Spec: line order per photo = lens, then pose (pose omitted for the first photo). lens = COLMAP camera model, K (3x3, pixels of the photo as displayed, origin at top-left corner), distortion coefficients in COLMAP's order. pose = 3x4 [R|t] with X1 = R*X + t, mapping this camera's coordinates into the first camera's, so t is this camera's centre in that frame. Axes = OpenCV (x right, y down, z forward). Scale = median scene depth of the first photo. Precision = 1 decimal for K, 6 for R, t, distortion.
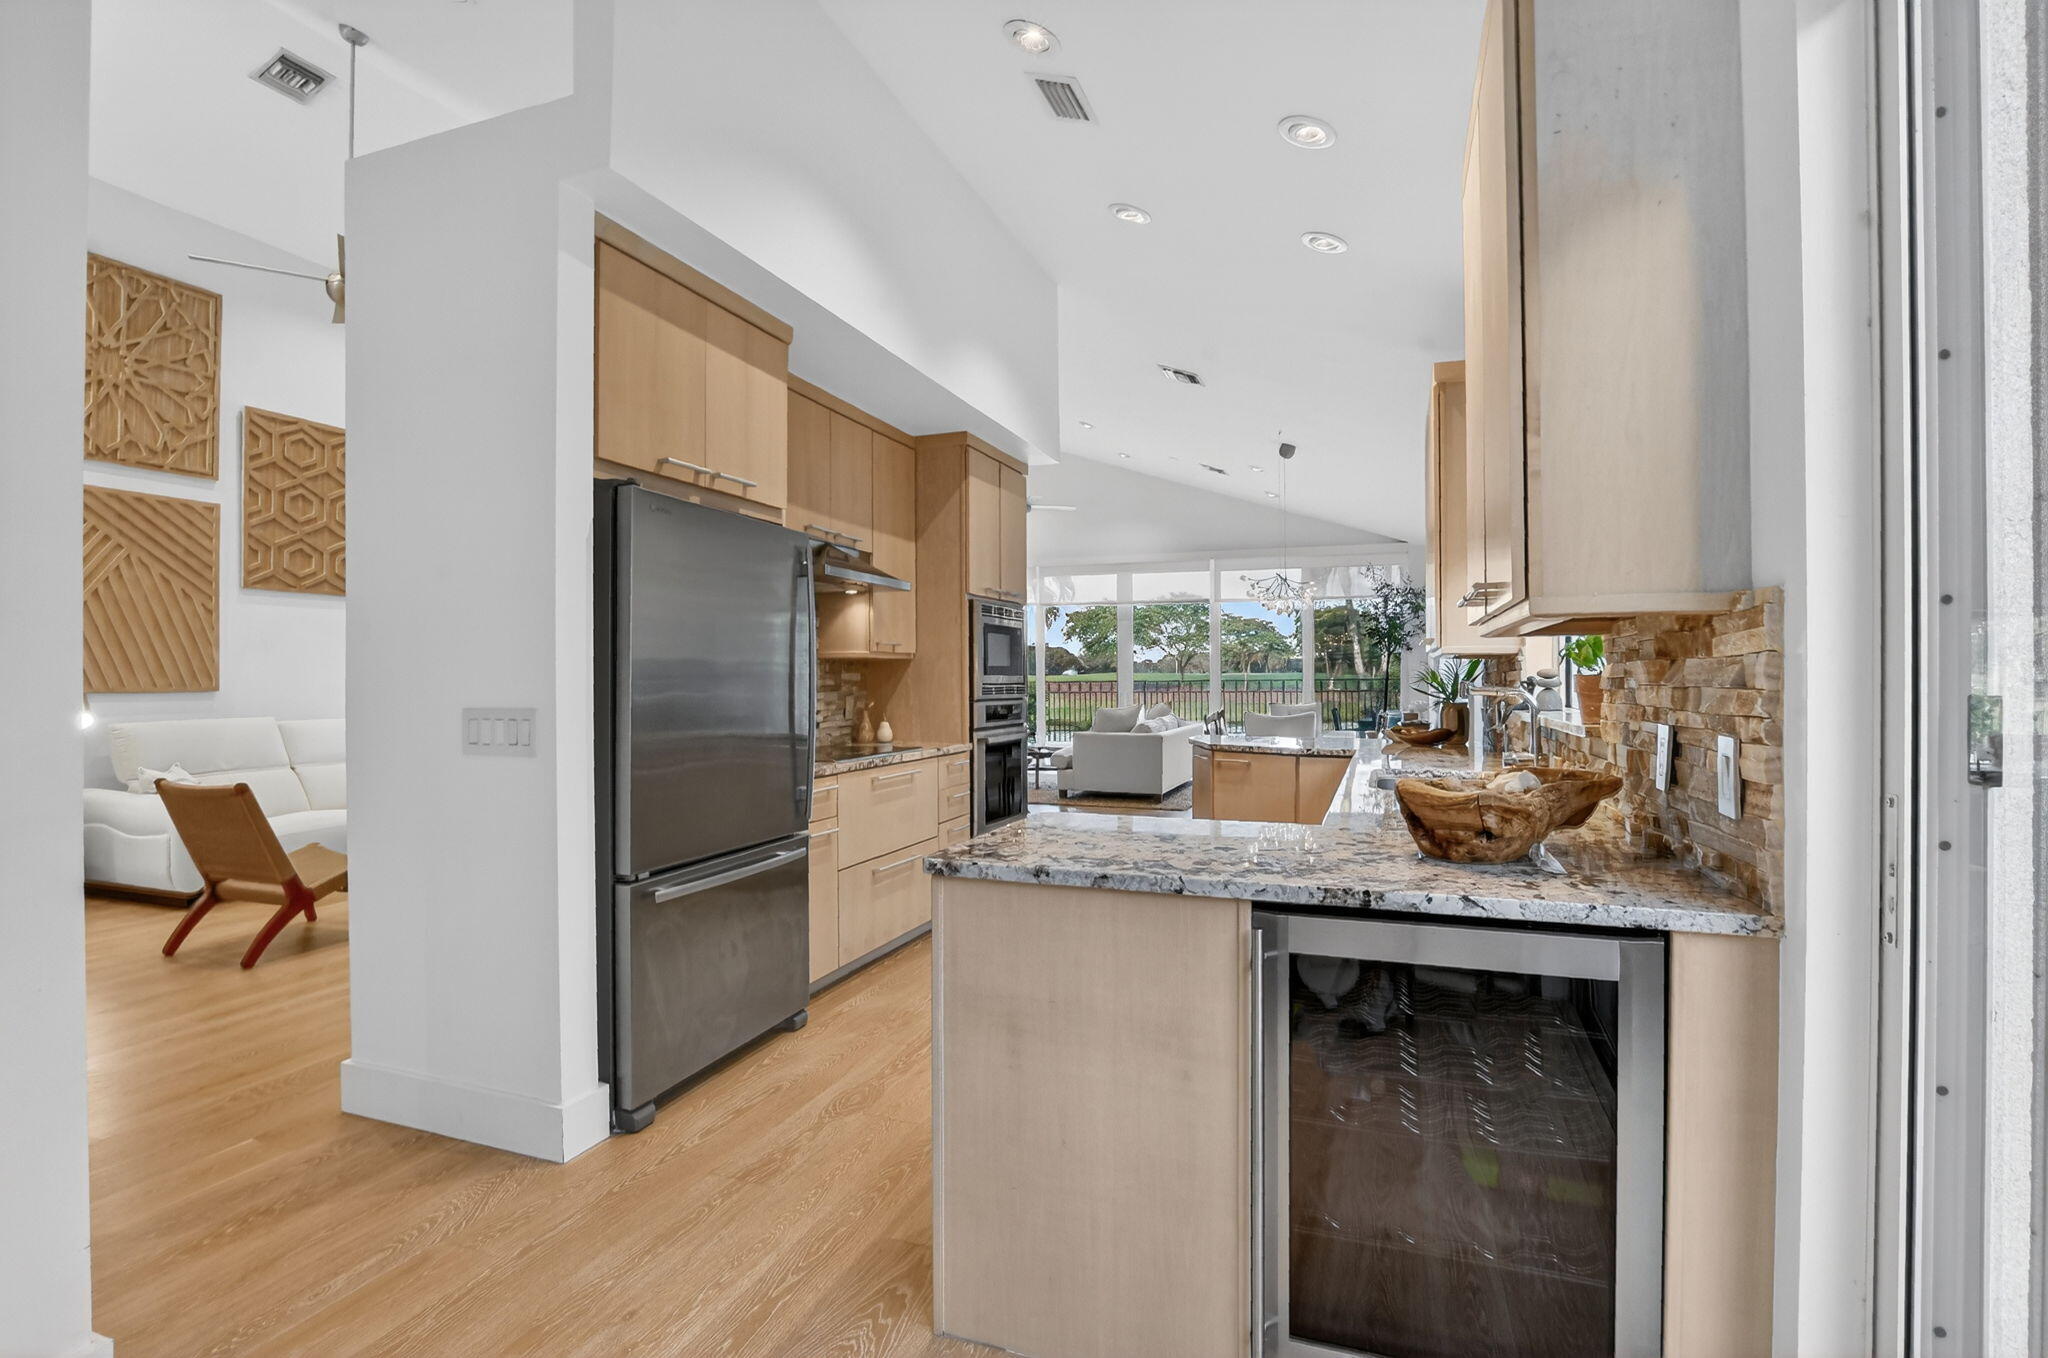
lens RADIAL K [[980.0, 0, 1024.0], [0, 980.0, 679.0], [0, 0, 1]] dist [-0.025799, 0.000192]
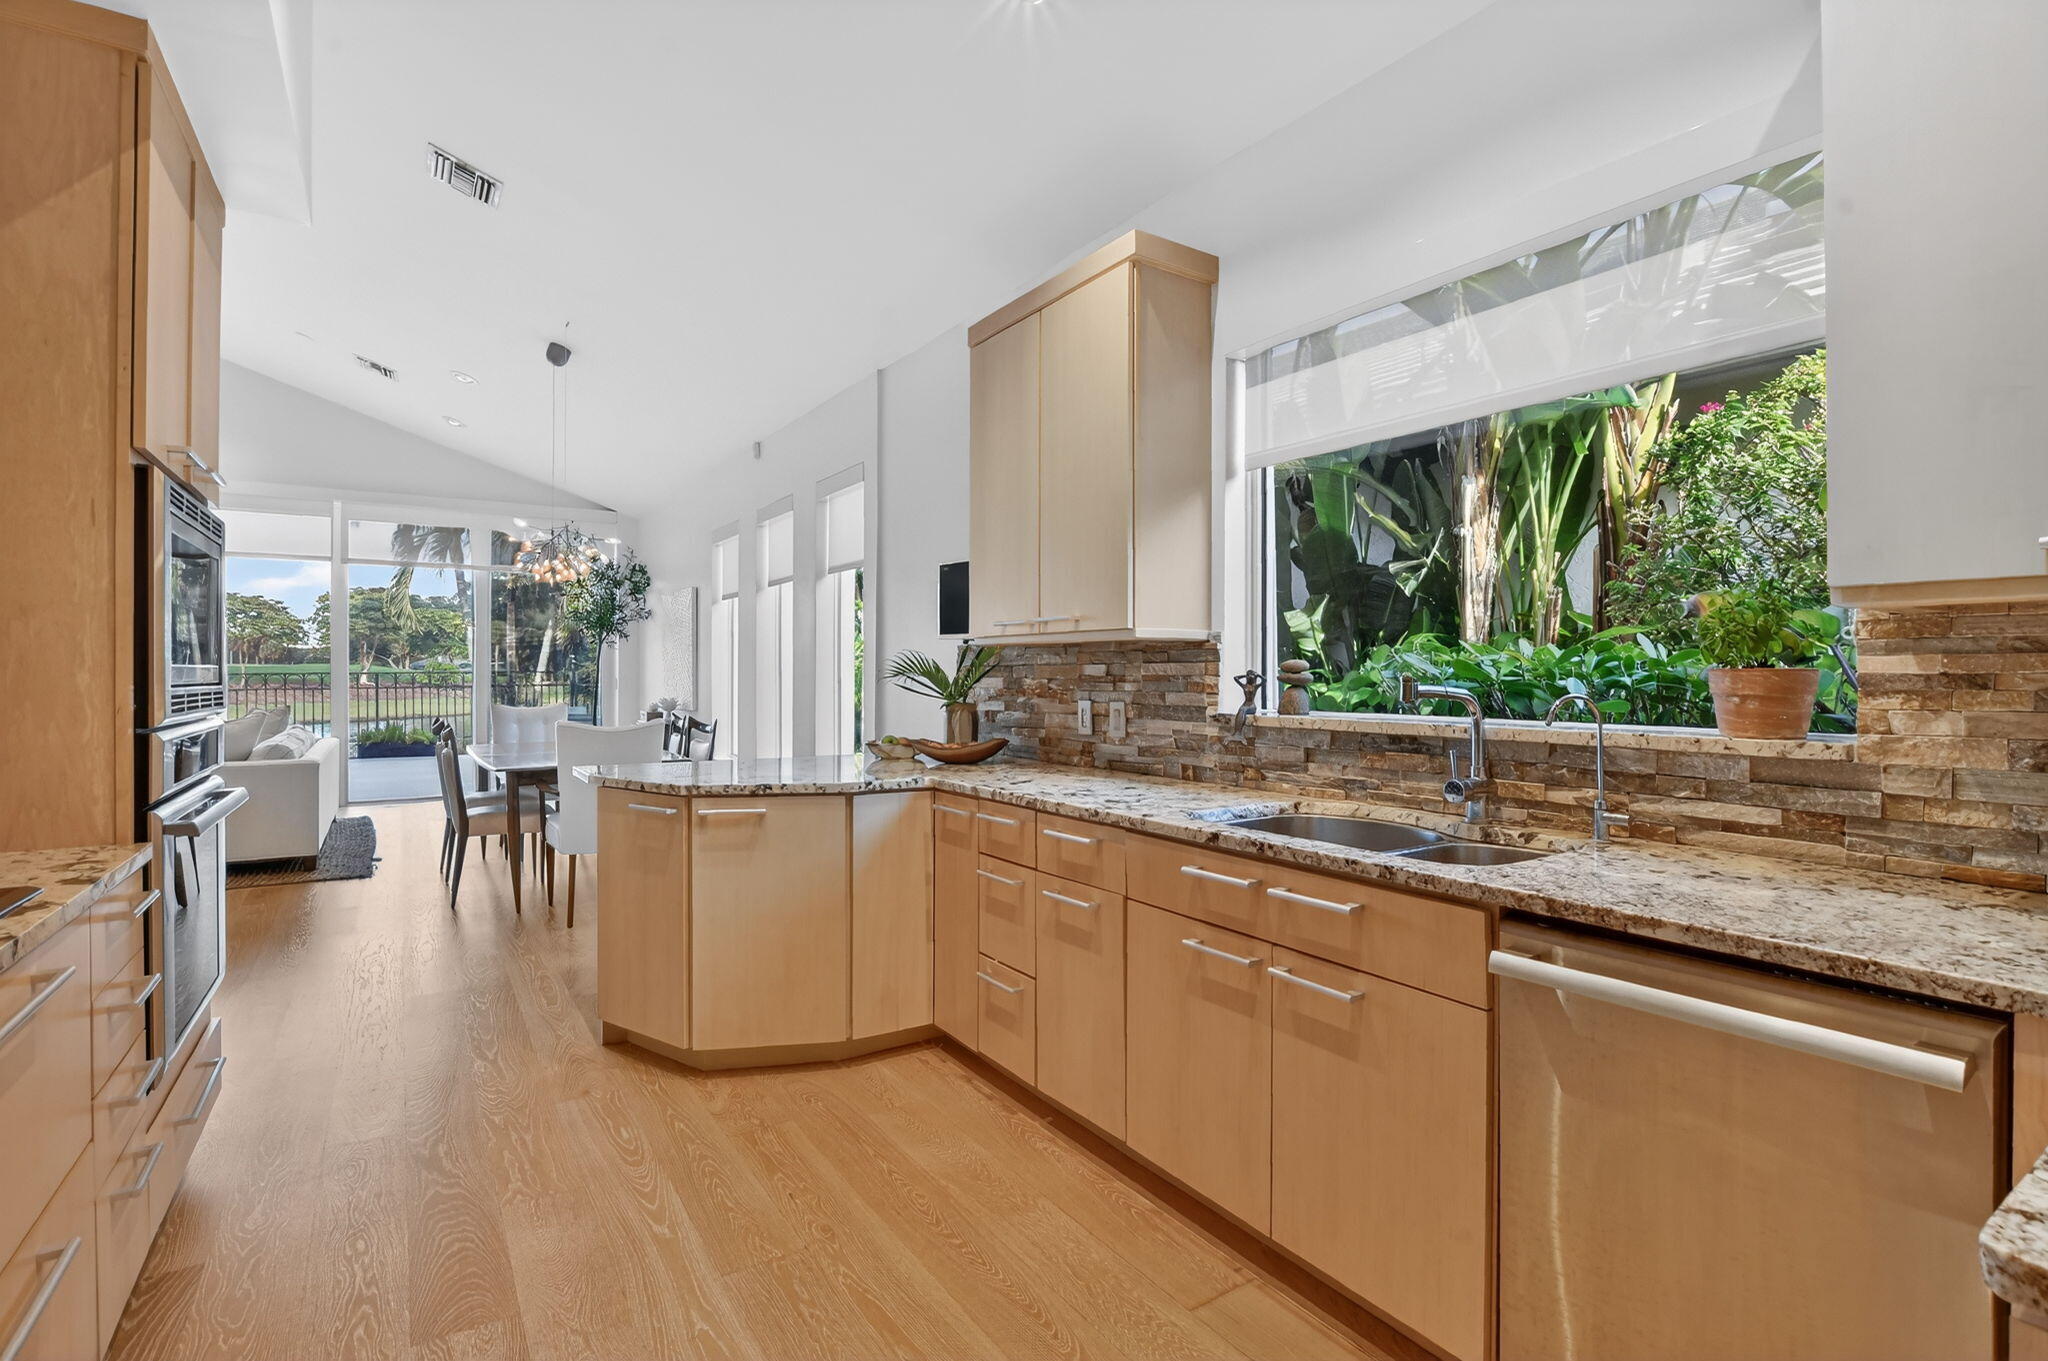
lens RADIAL K [[955.0, 0, 1024.1], [0, 955.0, 669.2], [0, 0, 1]] dist [-0.028283, 0.000522]
pose [[0.592434, 0.004633, 0.805606, -0.117216], [-0.002534, 0.999989, -0.003887, -0.000328], [-0.805615, 0.000262, 0.592439, 0.419822]]
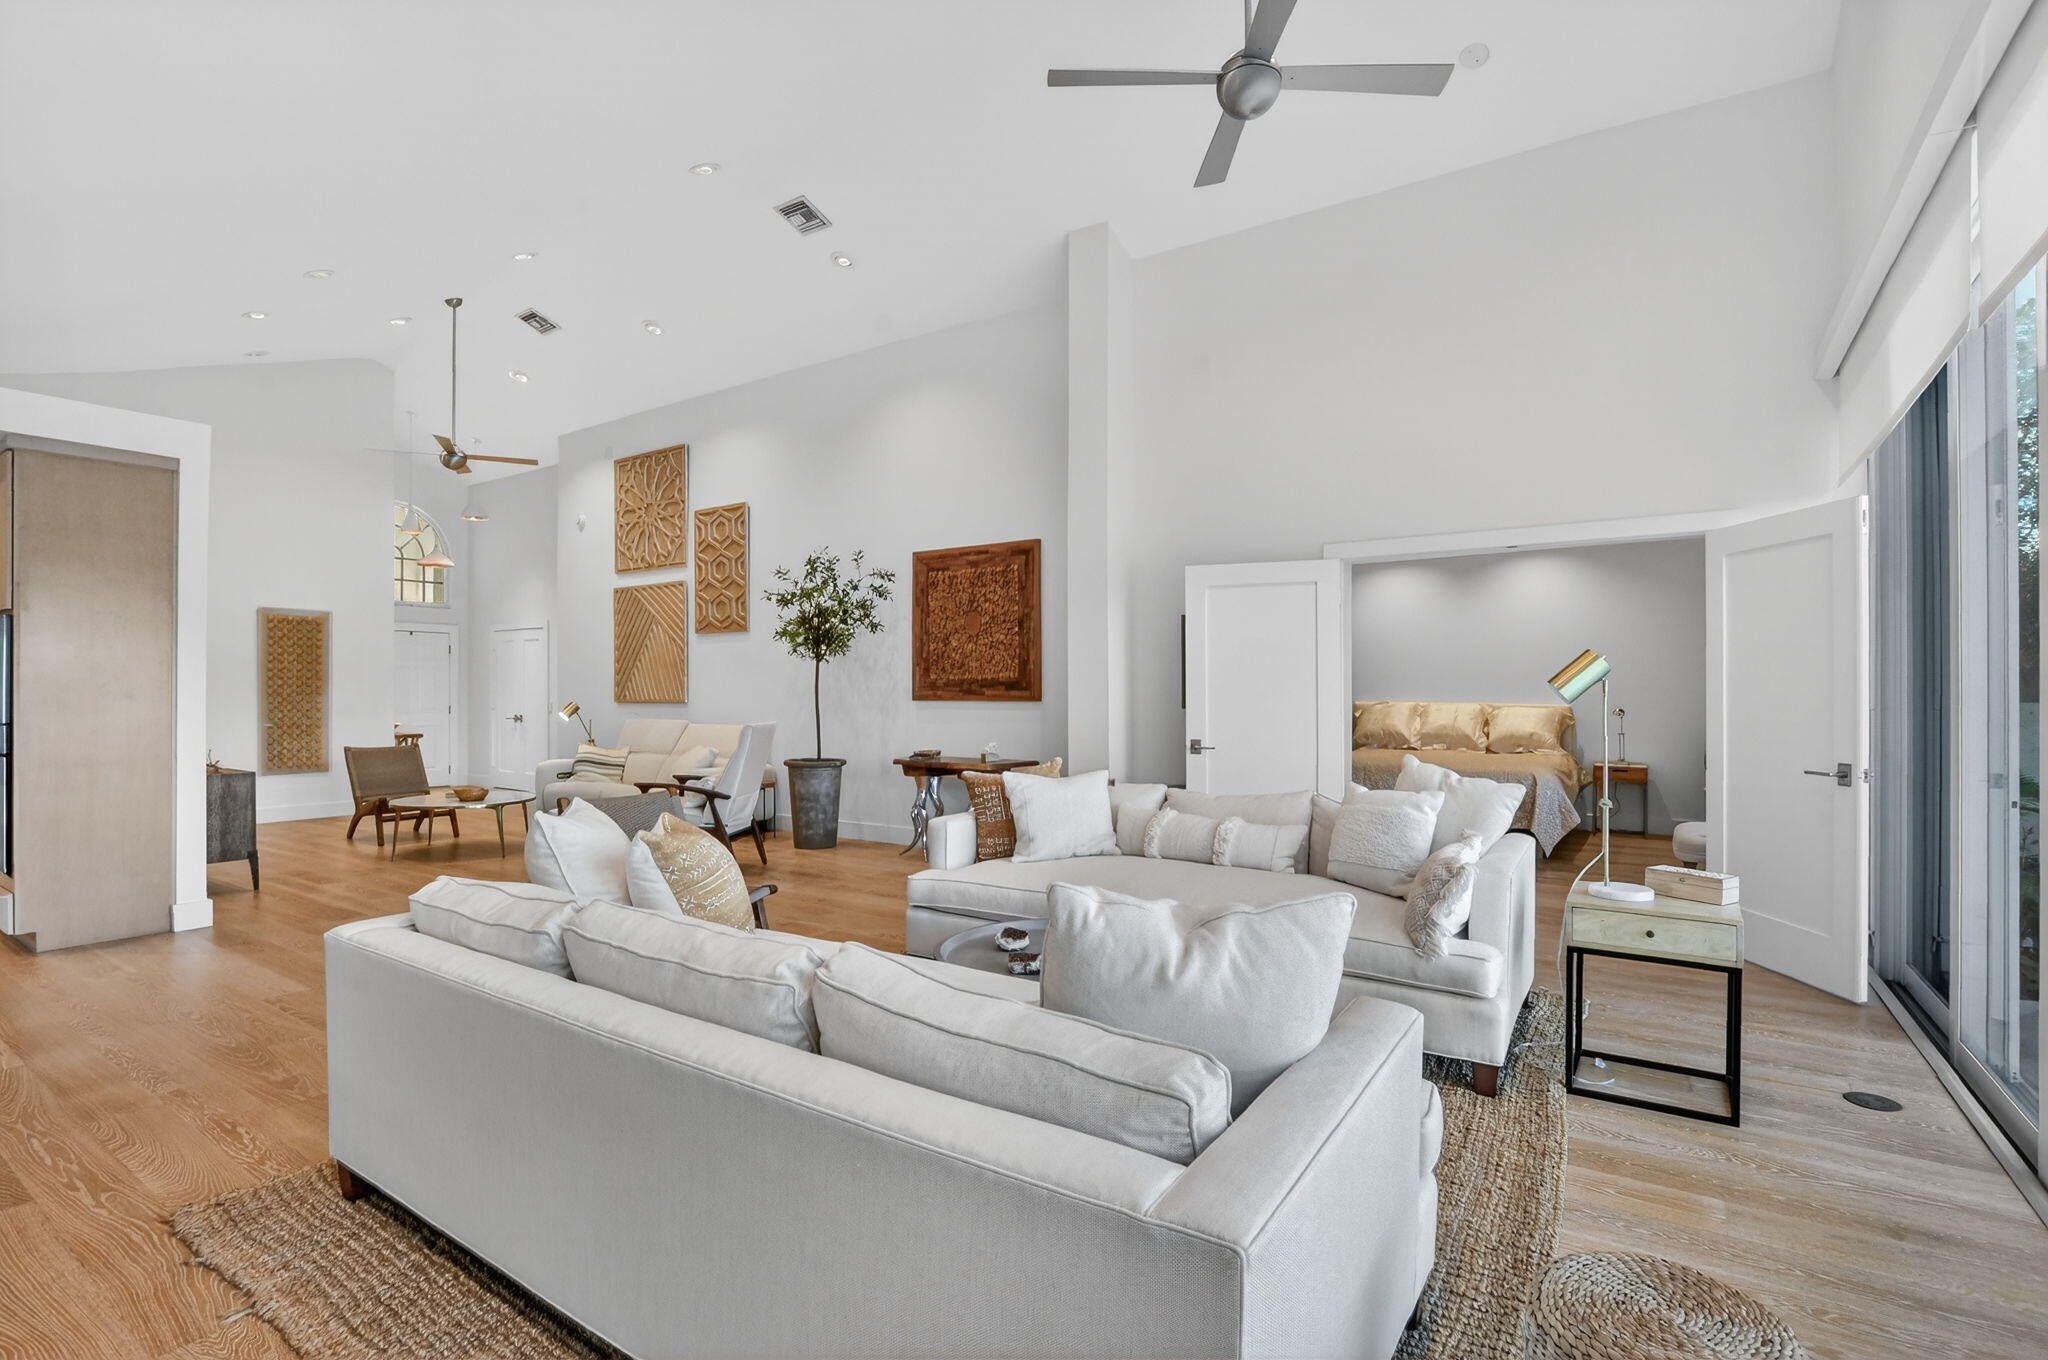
lens RADIAL K [[951.1, 0, 1024.0], [0, 951.1, 680.0], [0, 0, 1]] dist [-0.026264, 0.000407]
pose [[-0.230200, -0.007473, -0.973115, 0.511320], [0.001433, 0.999967, -0.008019, -0.010309], [0.973142, -0.003241, -0.230182, 1.881289]]
